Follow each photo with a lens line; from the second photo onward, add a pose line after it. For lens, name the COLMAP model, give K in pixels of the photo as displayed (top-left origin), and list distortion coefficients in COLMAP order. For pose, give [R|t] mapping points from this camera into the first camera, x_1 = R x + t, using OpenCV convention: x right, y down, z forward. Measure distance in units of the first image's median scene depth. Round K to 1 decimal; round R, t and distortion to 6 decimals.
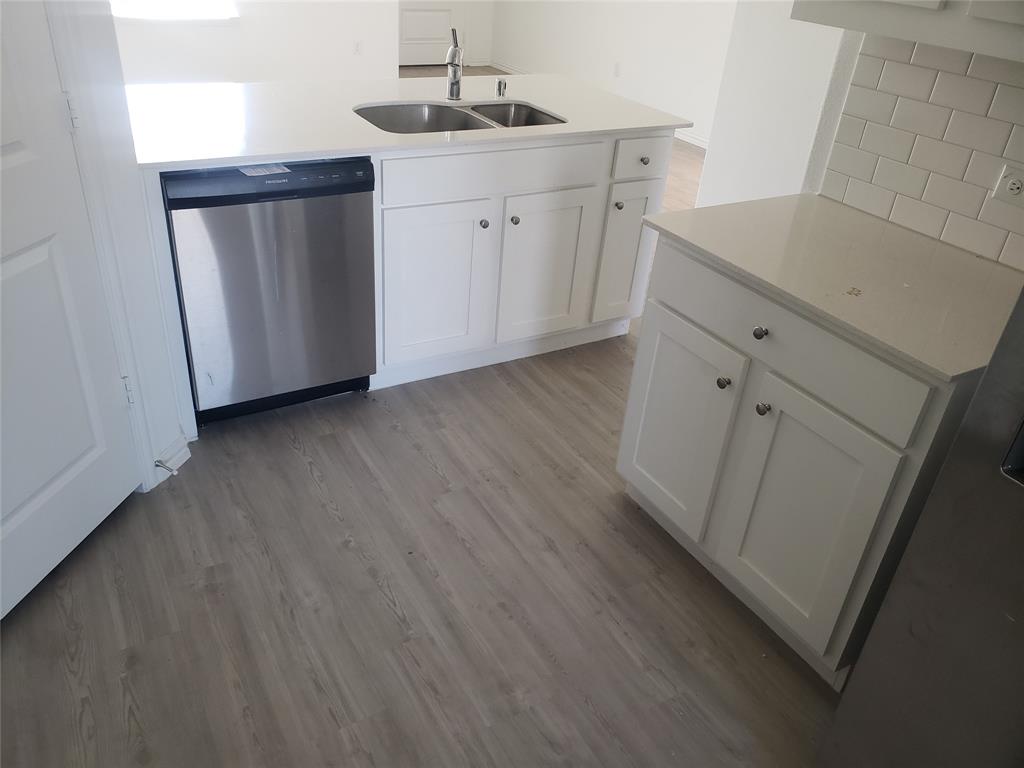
lens RADIAL K [[784.8, 0, 510.9], [0, 784.8, 373.0], [0, 0, 1]] dist [0.115408, -0.235224]
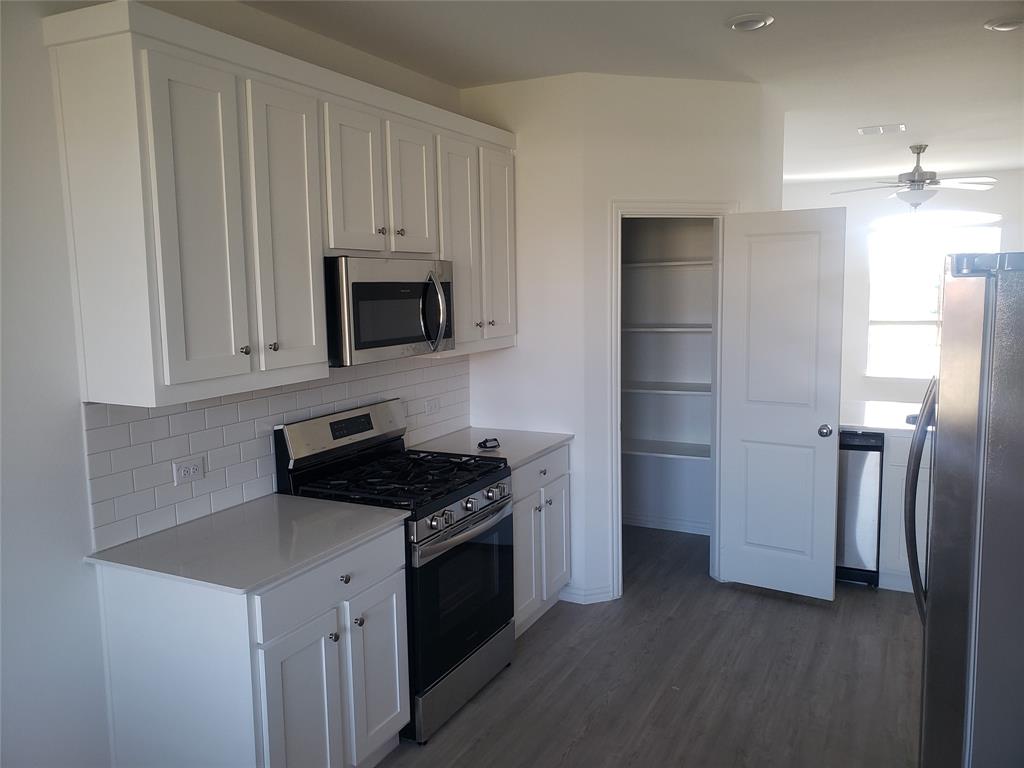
lens RADIAL K [[784.8, 0, 510.9], [0, 784.8, 373.0], [0, 0, 1]] dist [0.115408, -0.235224]
pose [[0.527878, 0.005988, -0.849299, 0.888834], [-0.375656, 0.898490, -0.227153, 0.316353], [0.761726, 0.438954, 0.476543, -0.527353]]
